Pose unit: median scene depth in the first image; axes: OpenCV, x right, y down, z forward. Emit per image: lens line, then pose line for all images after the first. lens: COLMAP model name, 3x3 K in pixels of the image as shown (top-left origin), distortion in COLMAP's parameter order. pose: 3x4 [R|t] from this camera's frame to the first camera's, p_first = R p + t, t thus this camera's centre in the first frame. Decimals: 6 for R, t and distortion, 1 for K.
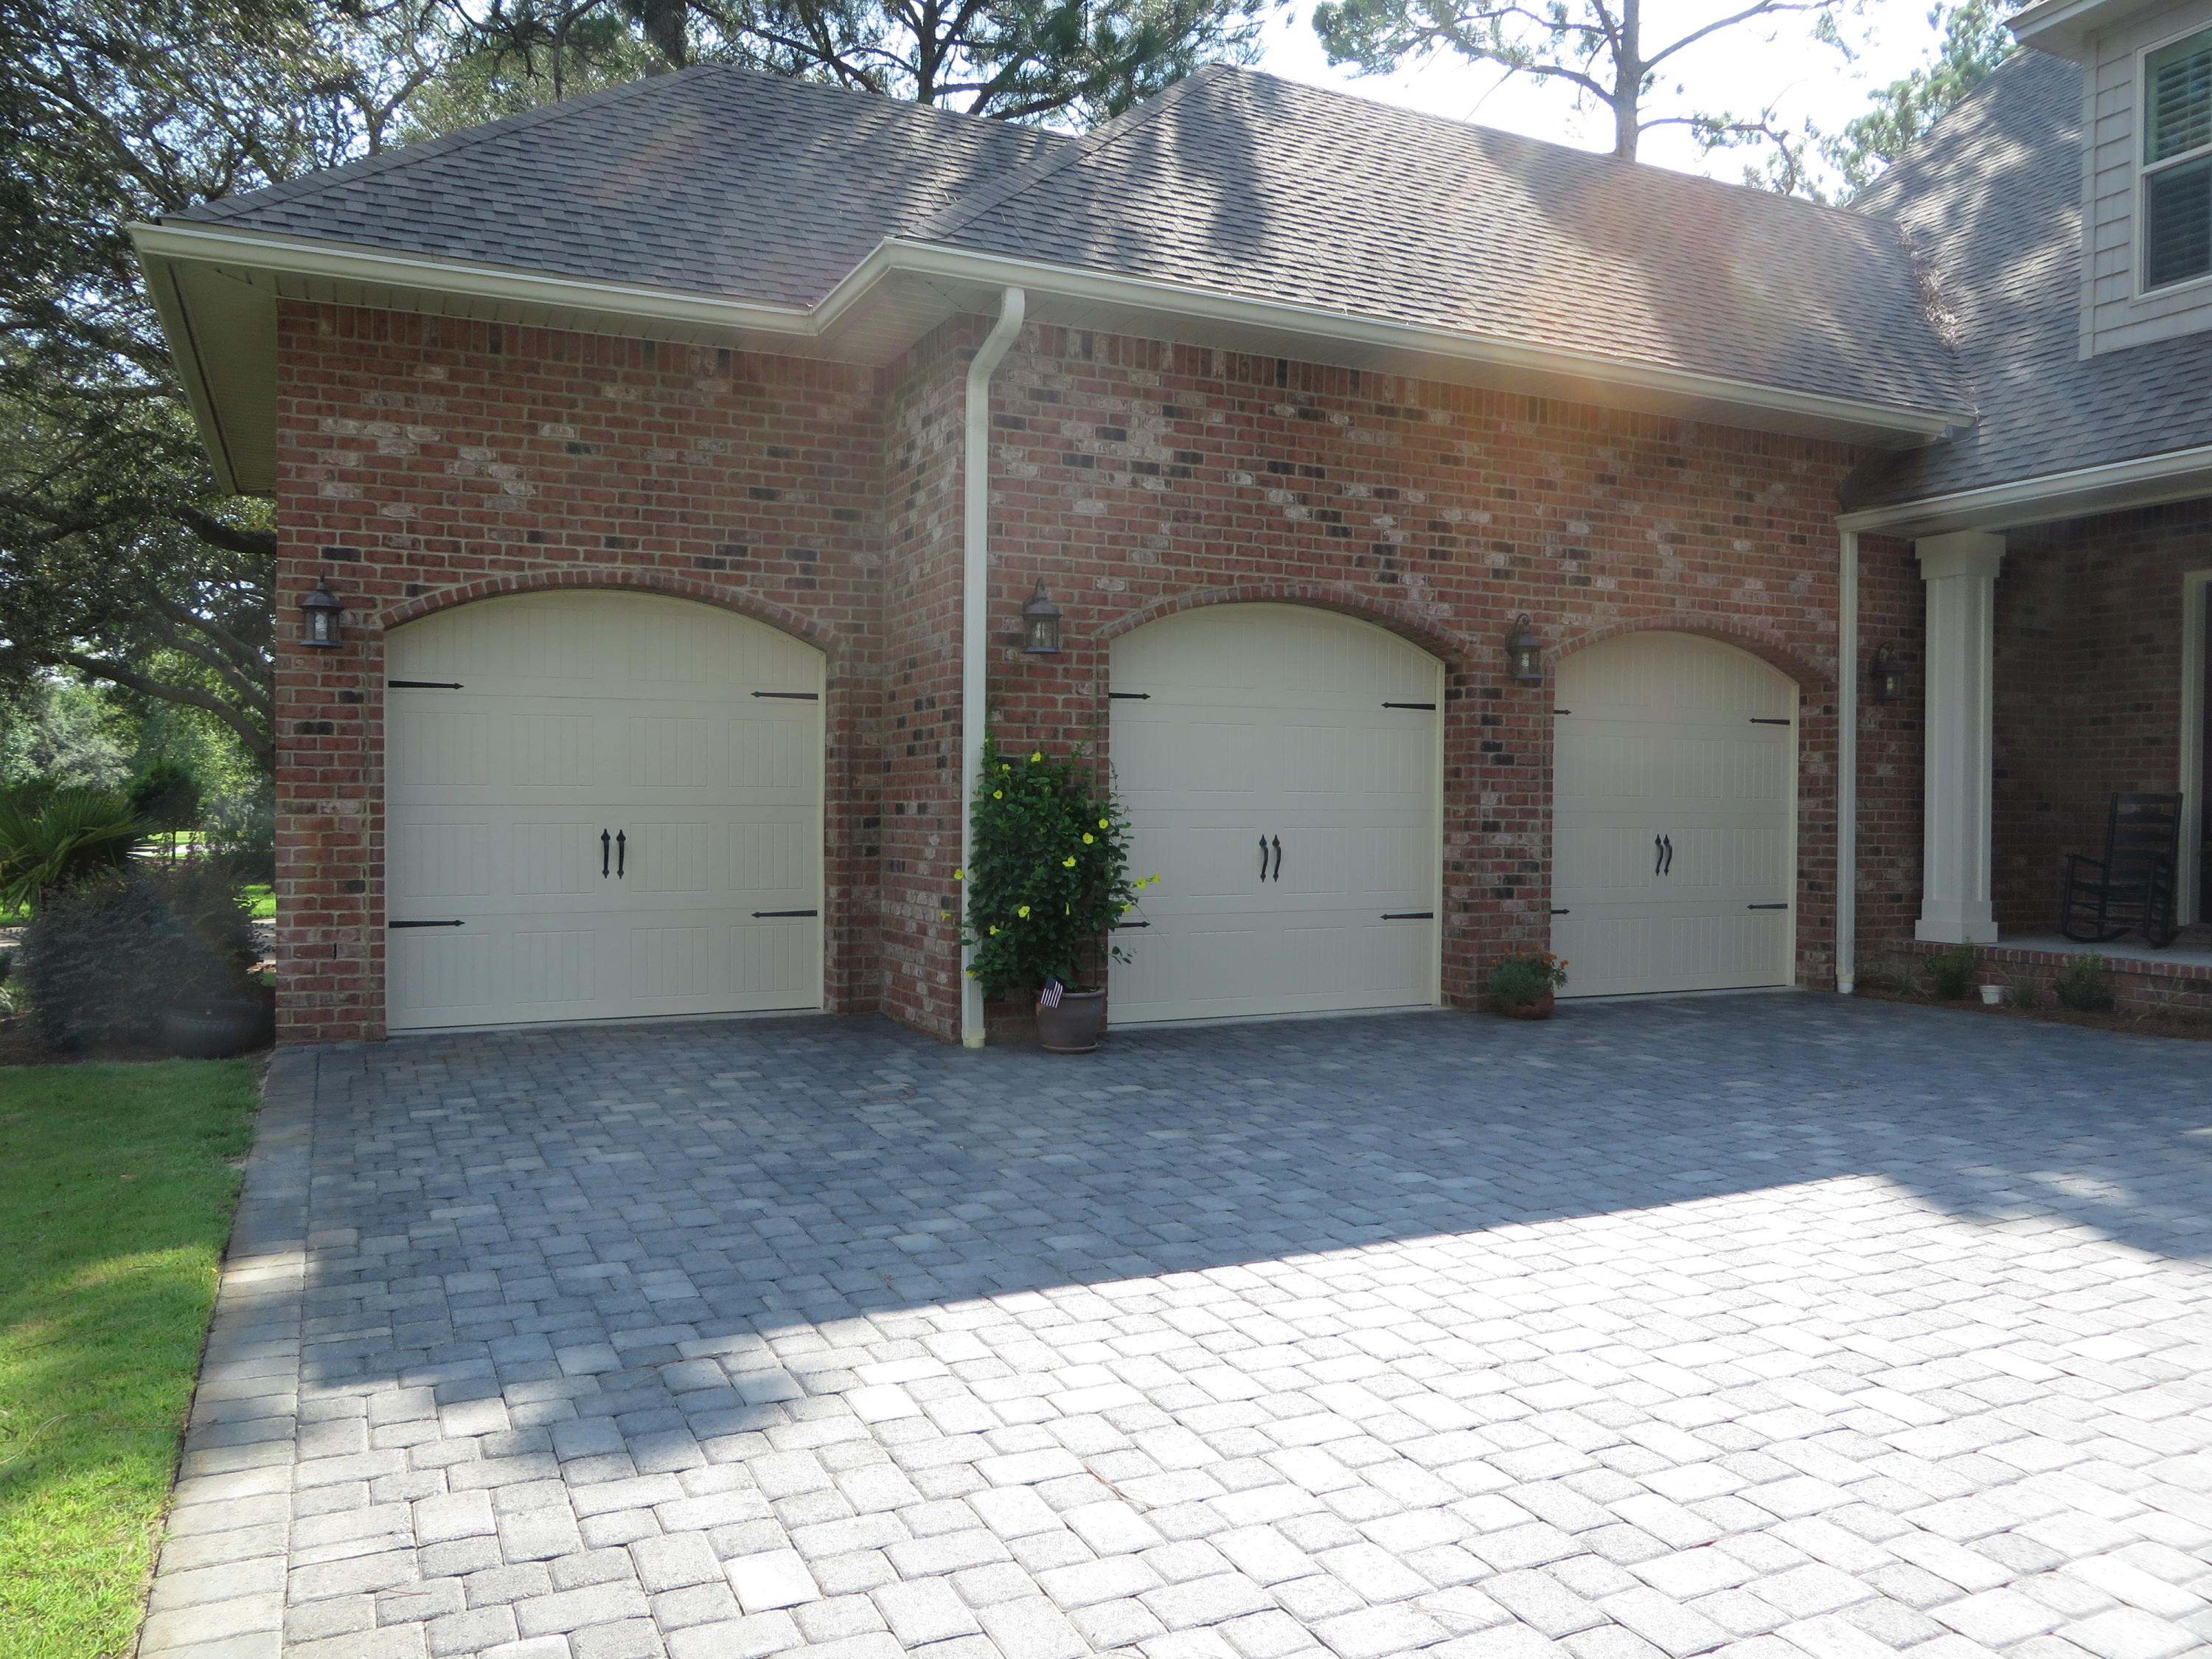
lens RADIAL K [[1584.8, 0, 1104.4], [0, 1584.8, 820.1], [0, 0, 1]] dist [-0.025975, 0.007737]
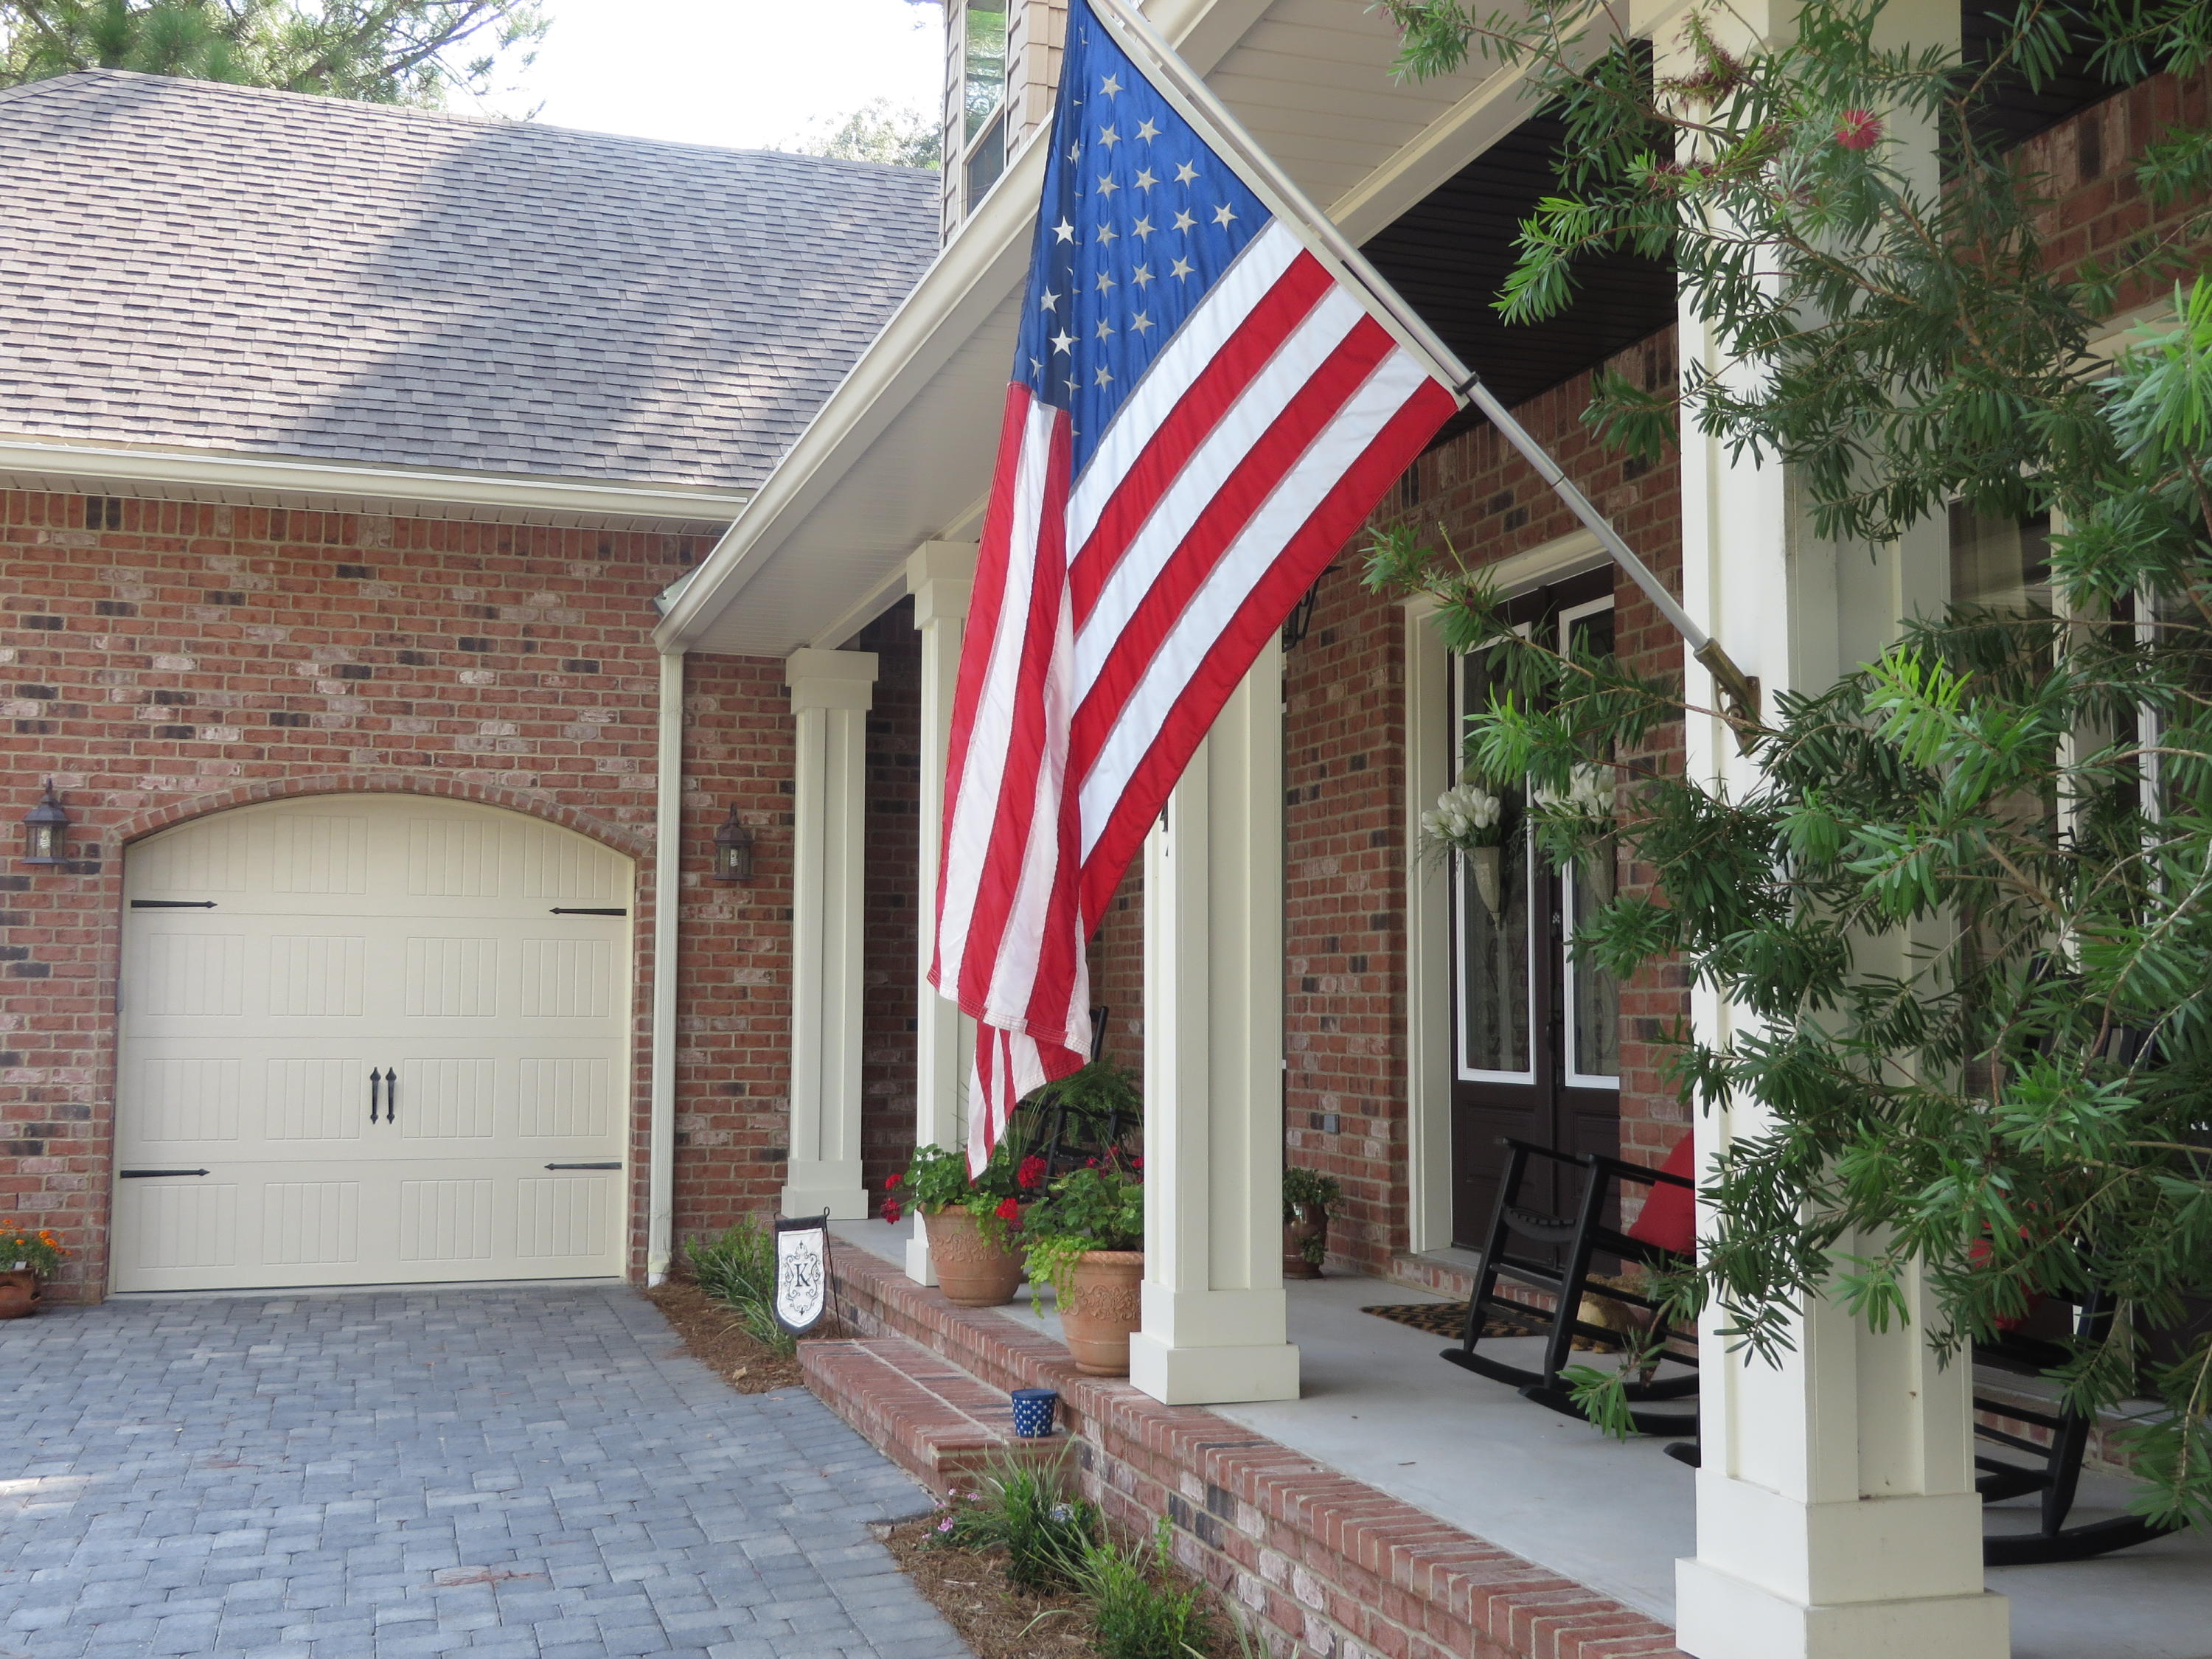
lens RADIAL K [[2290.3, 0, 1123.5], [0, 2290.3, 837.3], [0, 0, 1]] dist [0.007677, 0.000000]
pose [[0.991177, -0.014395, -0.131763, 0.954974], [0.002767, 0.996116, -0.088008, -0.003616], [0.132518, 0.086866, 0.987367, -0.021157]]
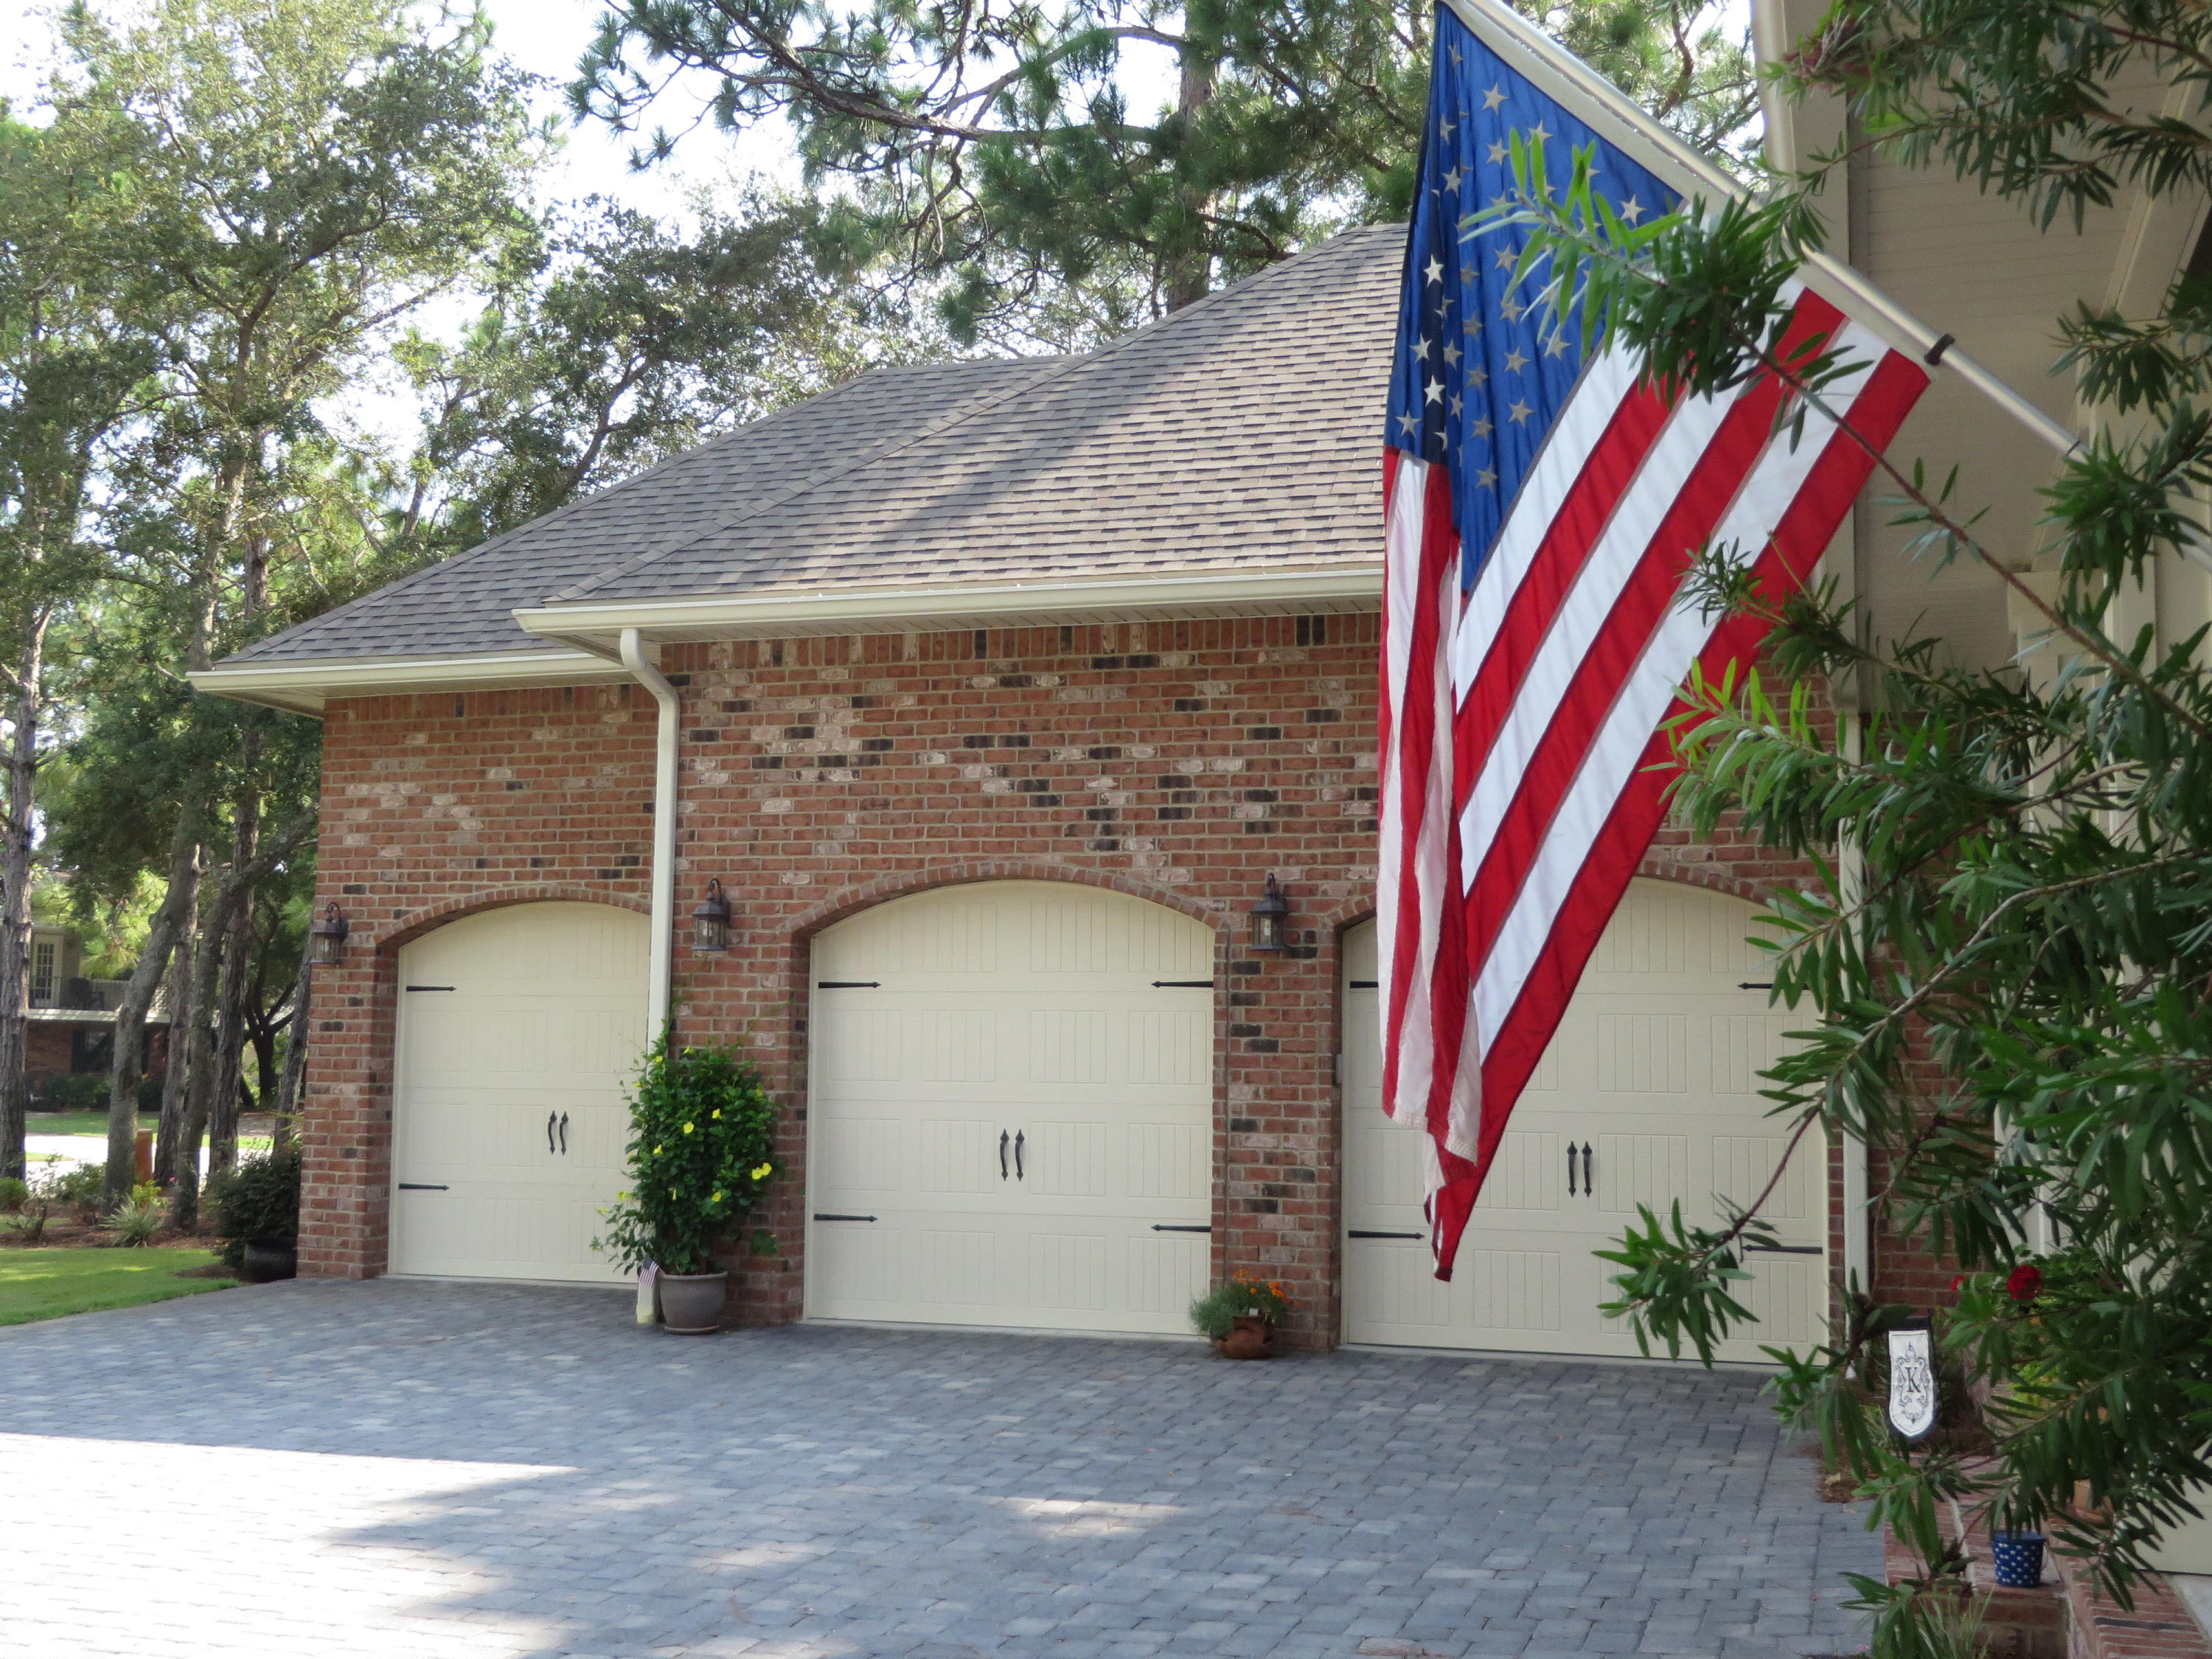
lens RADIAL K [[2290.3, 0, 1107.8], [0, 2290.3, 839.0], [0, 0, 1]] dist [0.007677, 0.000000]
pose [[0.743325, -0.064750, -0.665789, 1.052751], [-0.016233, 0.993265, -0.114722, -0.006446], [0.668734, 0.096083, 0.737268, 0.035935]]
